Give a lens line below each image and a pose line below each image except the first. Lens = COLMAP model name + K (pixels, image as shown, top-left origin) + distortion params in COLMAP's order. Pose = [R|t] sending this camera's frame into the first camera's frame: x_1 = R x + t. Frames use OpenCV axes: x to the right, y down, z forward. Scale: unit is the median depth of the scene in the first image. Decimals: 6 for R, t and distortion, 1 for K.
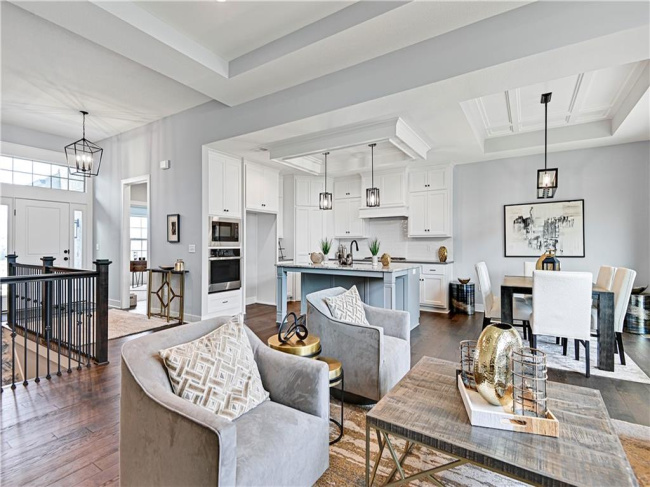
lens RADIAL K [[310.8, 0, 318.3], [0, 310.8, 246.7], [0, 0, 1]] dist [-0.003671, -0.001157]
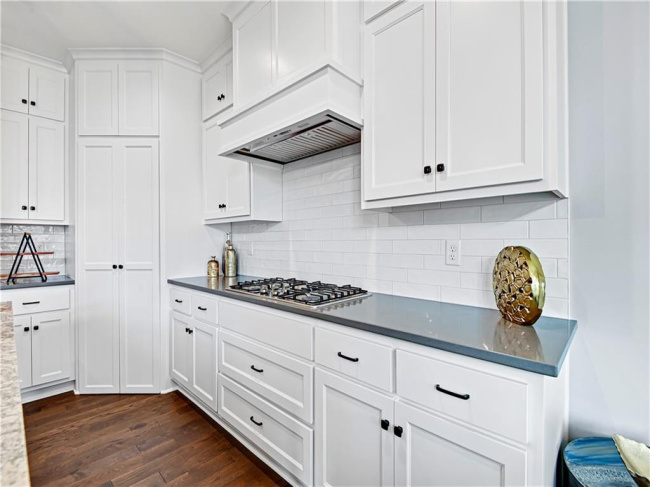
lens RADIAL K [[302.9, 0, 330.8], [0, 302.9, 243.1], [0, 0, 1]] dist [-0.005488, -0.004784]
pose [[0.987994, -0.003676, -0.154446, 0.343645], [0.003546, 0.999993, -0.001114, -0.003550], [0.154449, 0.000553, 0.988001, 0.865500]]
